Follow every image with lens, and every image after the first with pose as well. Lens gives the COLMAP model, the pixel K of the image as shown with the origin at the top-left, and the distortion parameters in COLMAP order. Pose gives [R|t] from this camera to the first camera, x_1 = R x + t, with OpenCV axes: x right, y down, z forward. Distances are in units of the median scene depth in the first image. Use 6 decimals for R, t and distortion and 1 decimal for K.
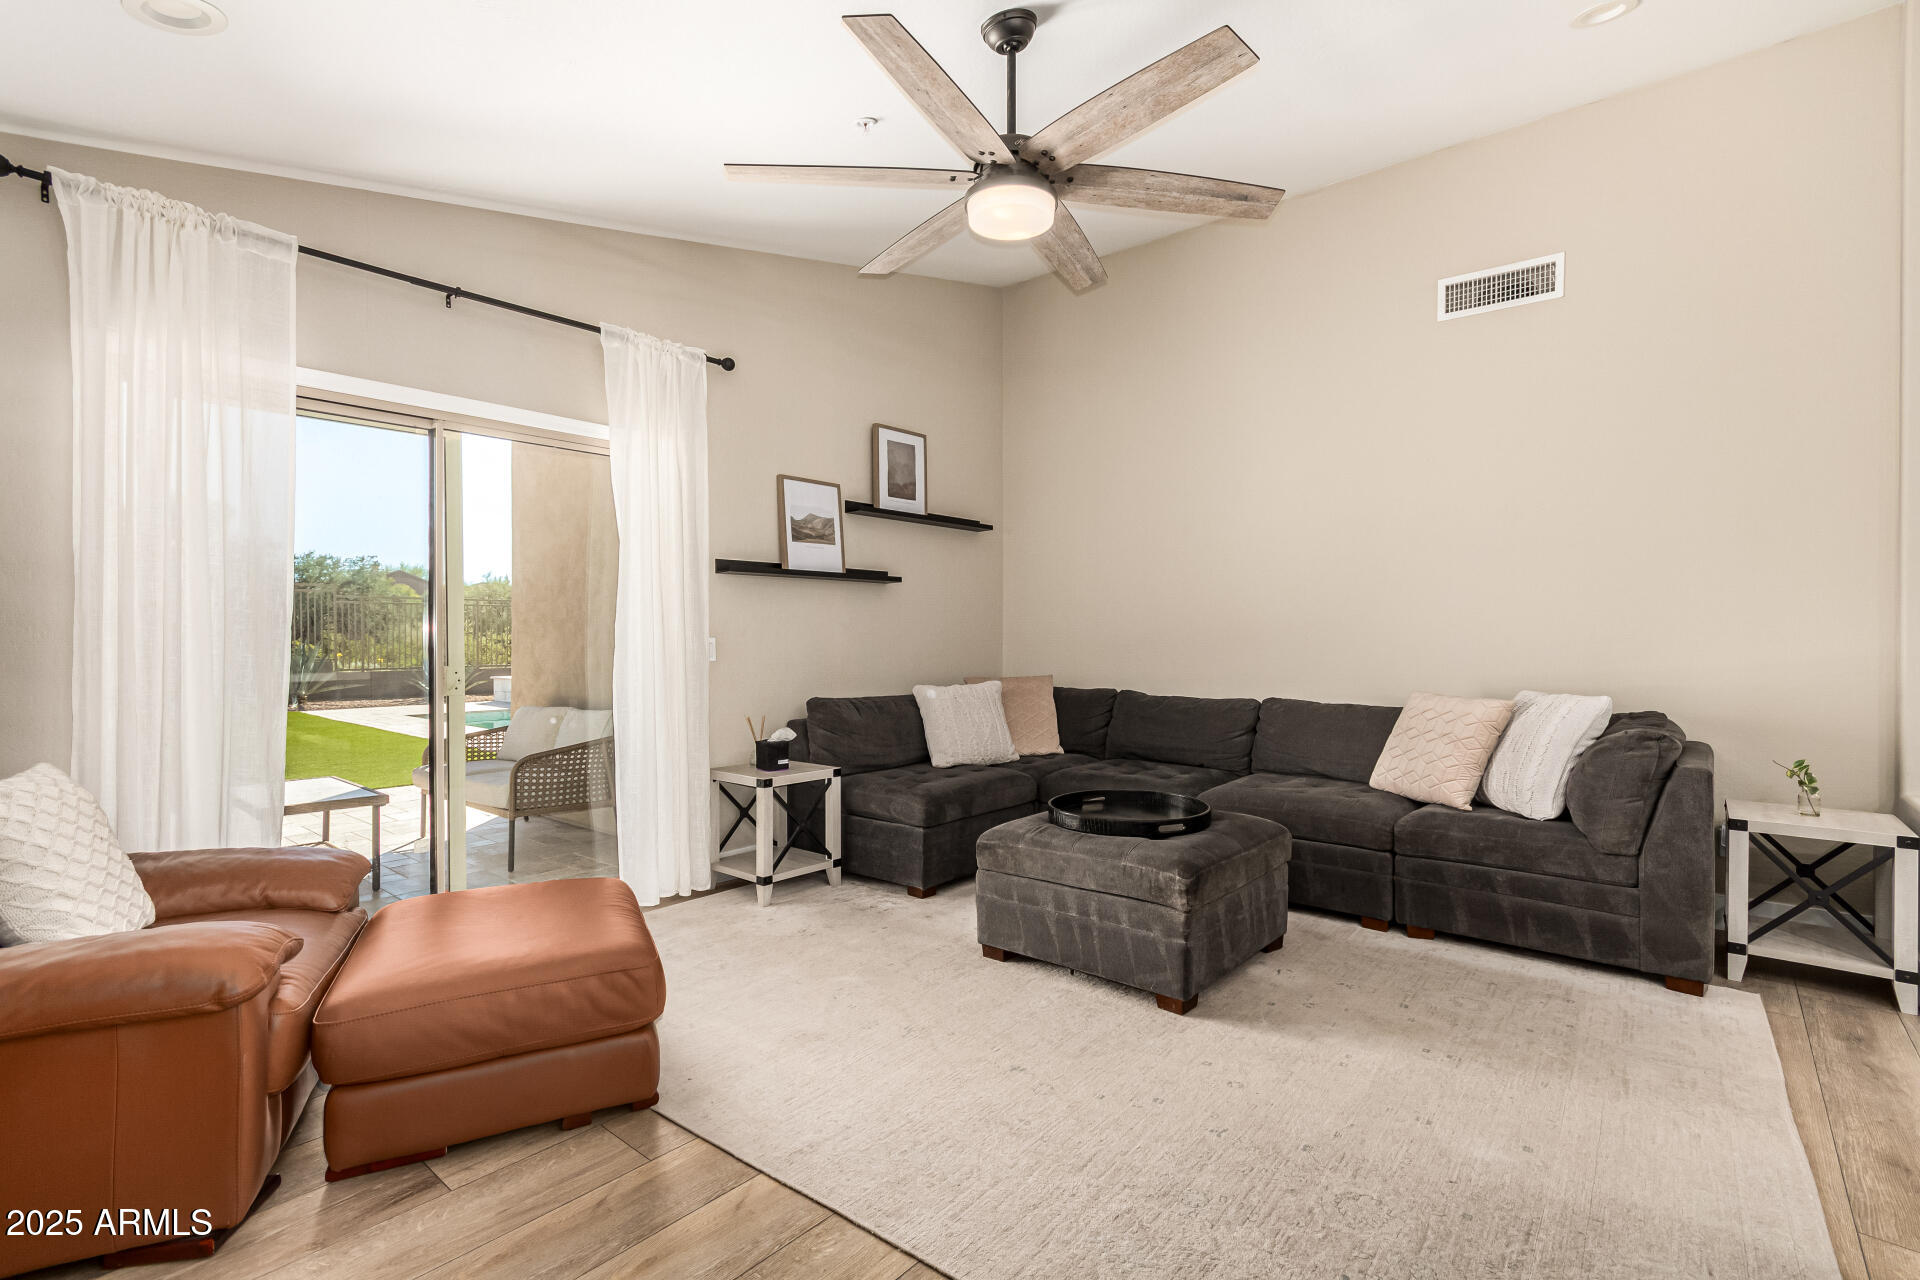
lens RADIAL K [[885.5, 0, 950.3], [0, 885.5, 638.3], [0, 0, 1]] dist [-0.003428, 0.001650]
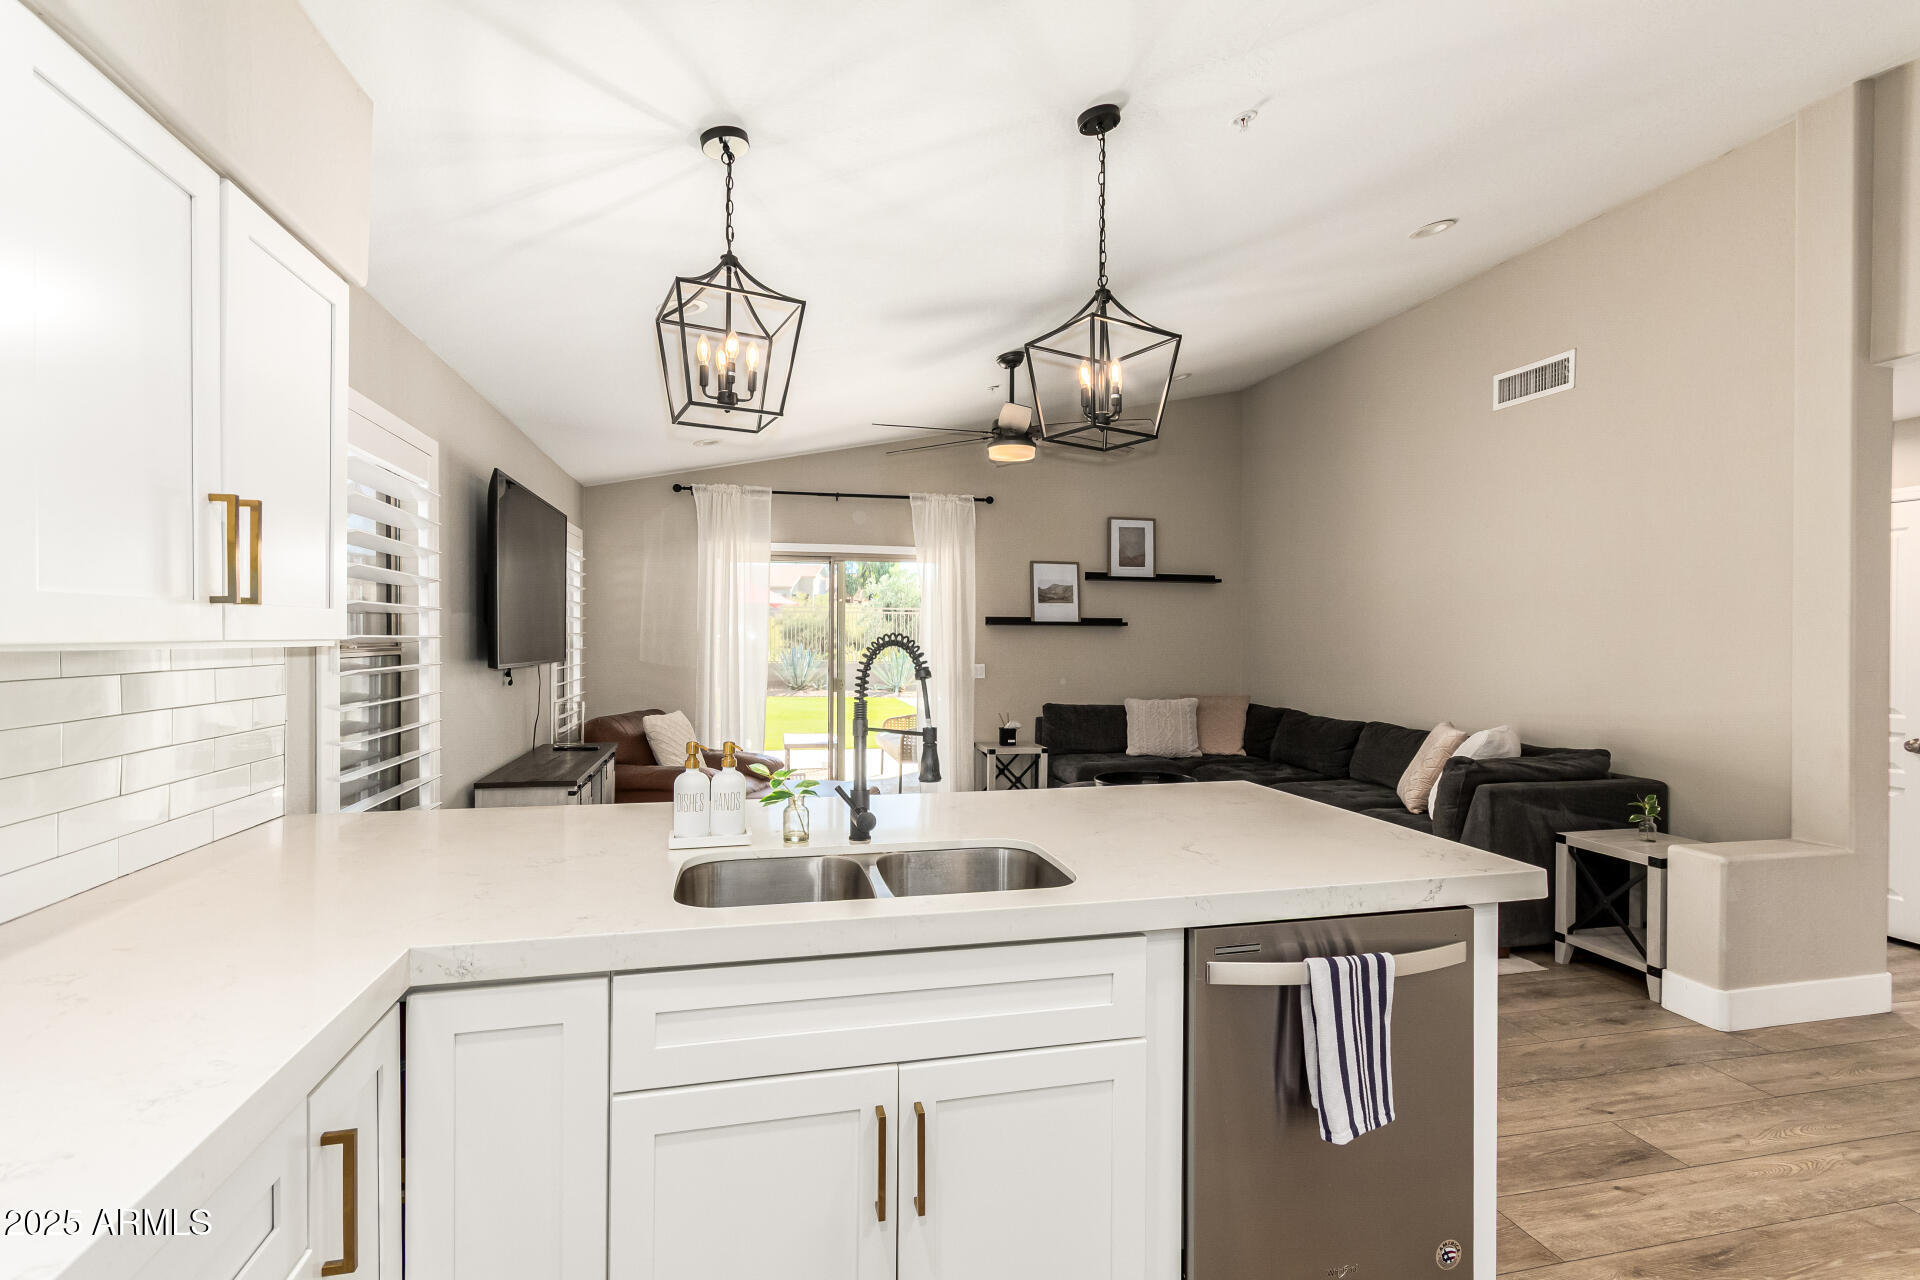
lens RADIAL K [[885.5, 0, 953.1], [0, 885.5, 644.6], [0, 0, 1]] dist [-0.003428, 0.001650]
pose [[0.804898, 0.010864, -0.593313, 0.676869], [-0.008755, 0.999941, 0.006432, -0.047514], [0.593348, 0.000017, 0.804946, -0.378346]]
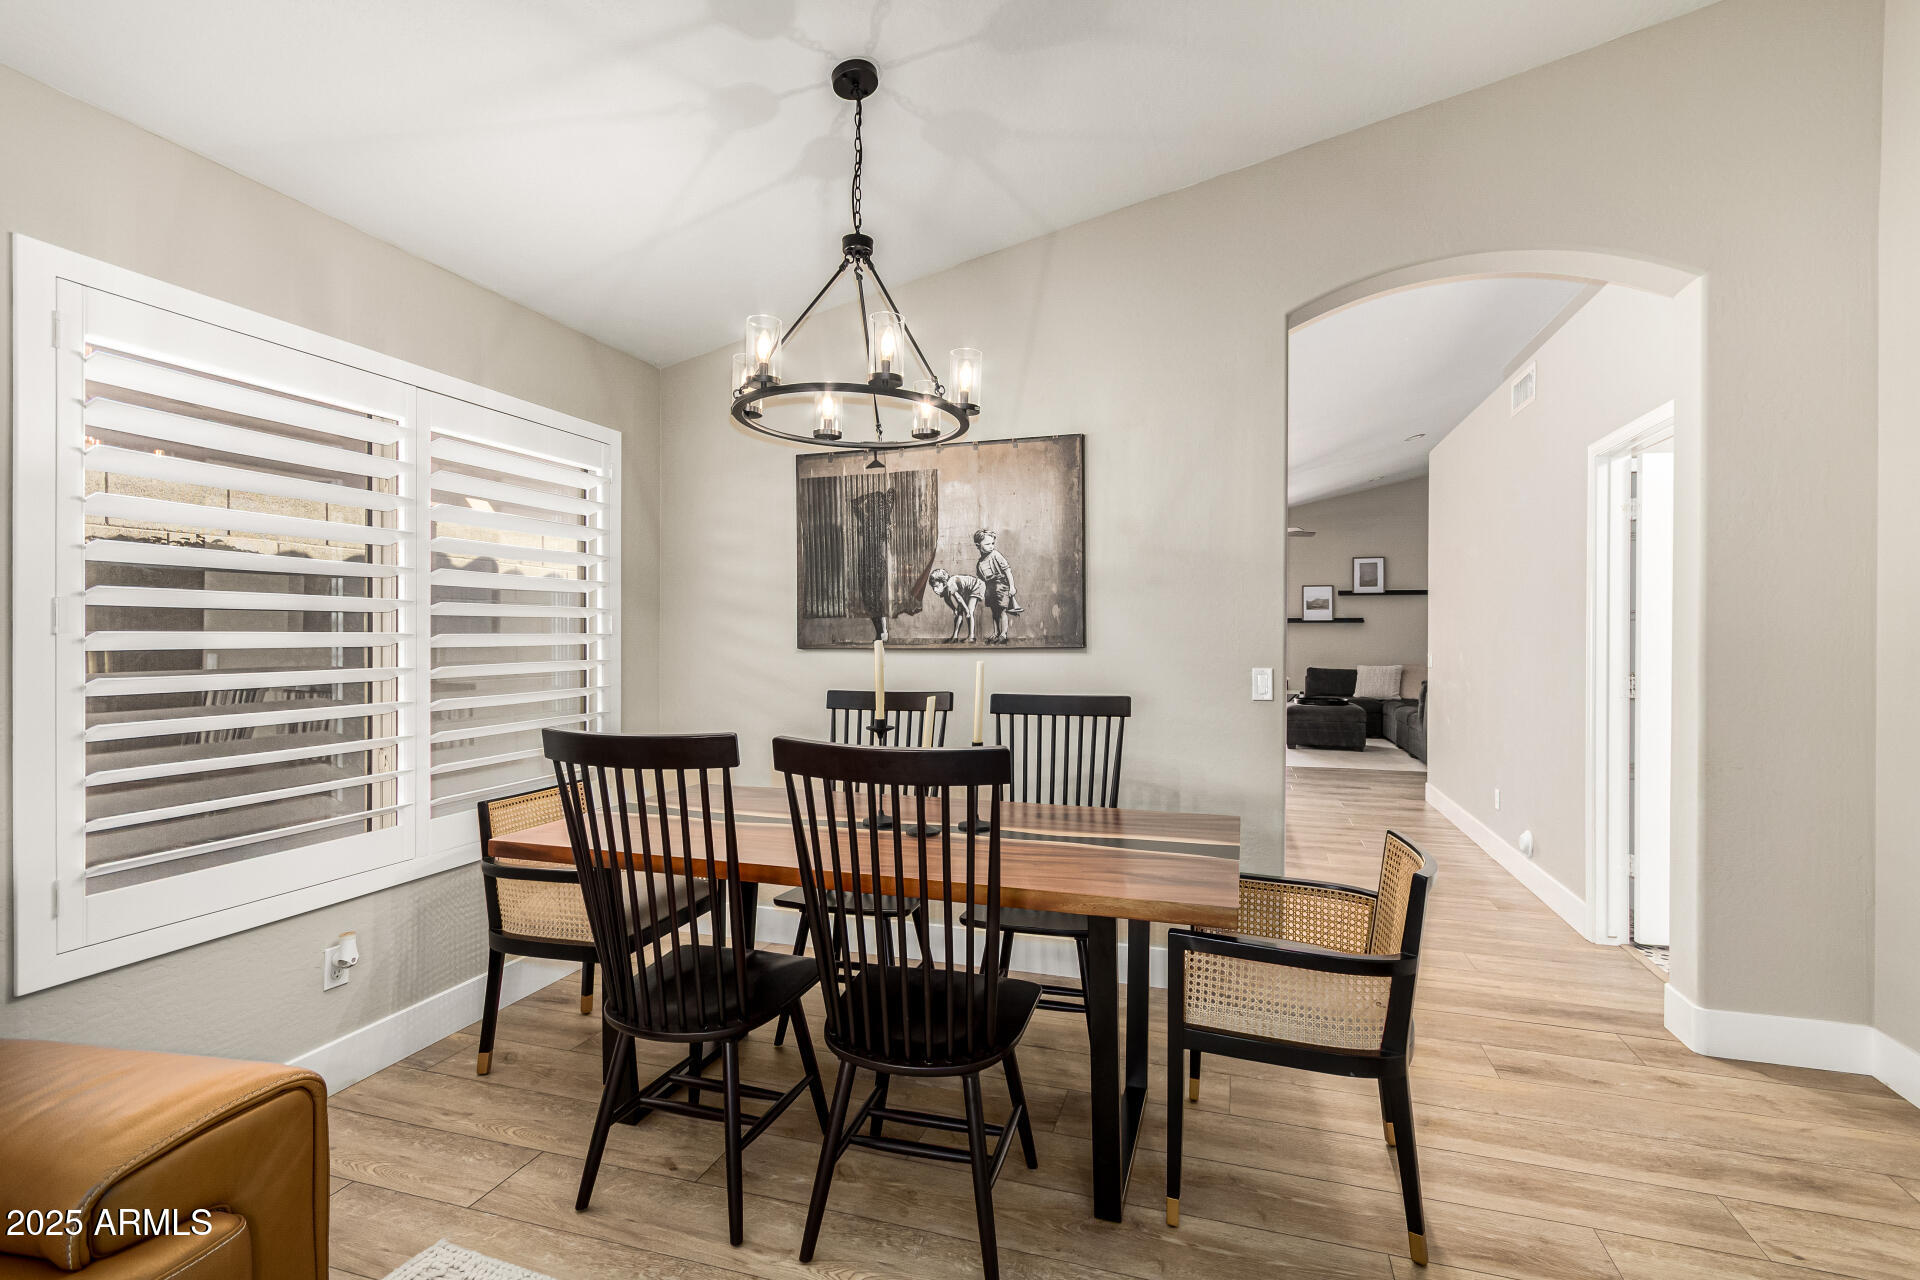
lens RADIAL K [[885.5, 0, 970.2], [0, 885.5, 636.9], [0, 0, 1]] dist [-0.003428, 0.001650]
pose [[0.394726, 0.007059, -0.918772, 2.050418], [-0.000864, 0.999973, 0.007311, -0.048697], [0.918799, -0.002092, 0.394721, -1.094697]]
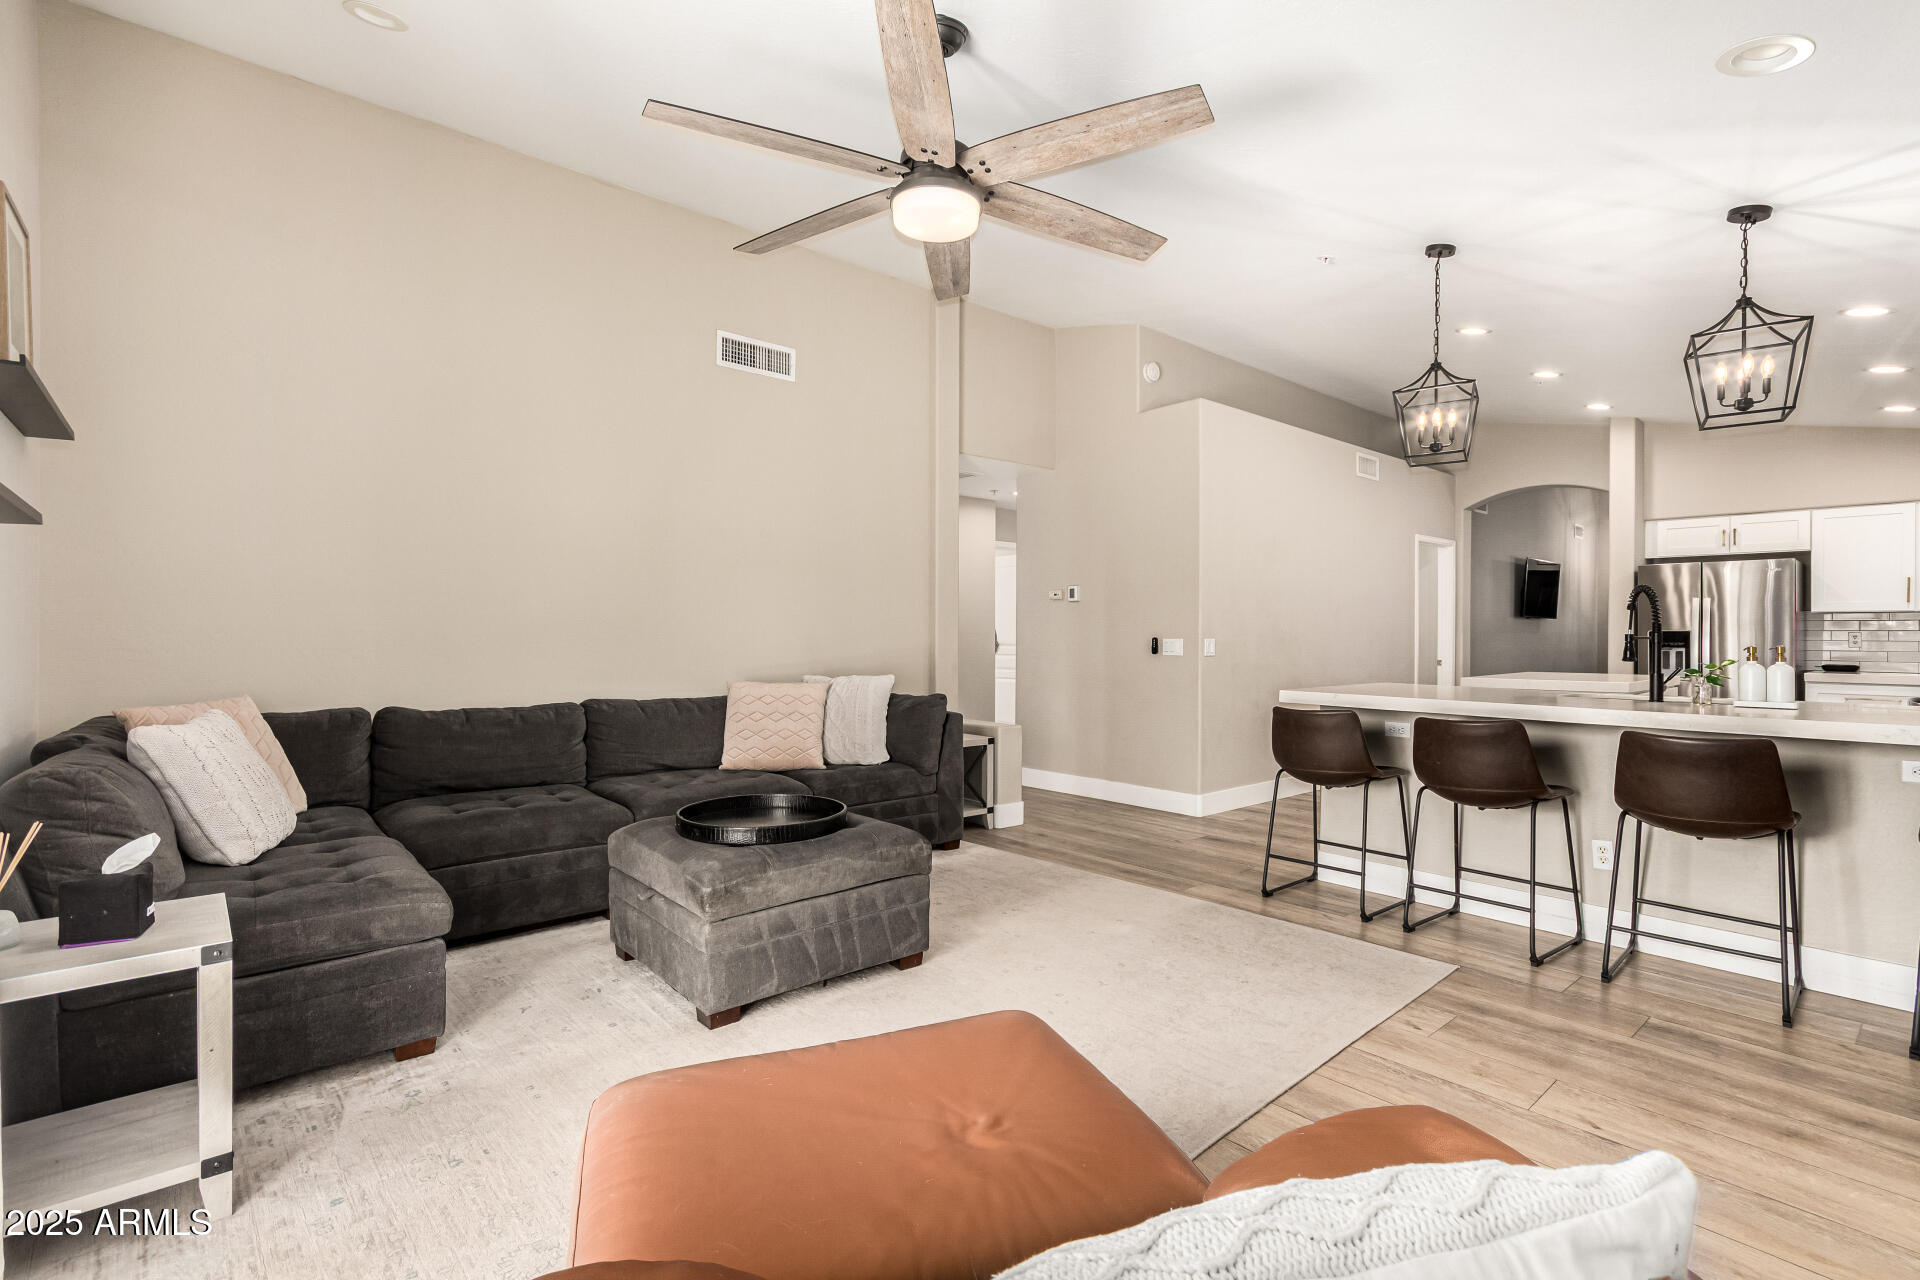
lens RADIAL K [[885.5, 0, 990.8], [0, 885.5, 631.0], [0, 0, 1]] dist [-0.003428, 0.001650]
pose [[0.133295, 0.004942, 0.991064, -0.555592], [0.000017, 0.999988, -0.004989, -0.000856], [-0.991076, 0.000682, 0.133293, 0.486792]]
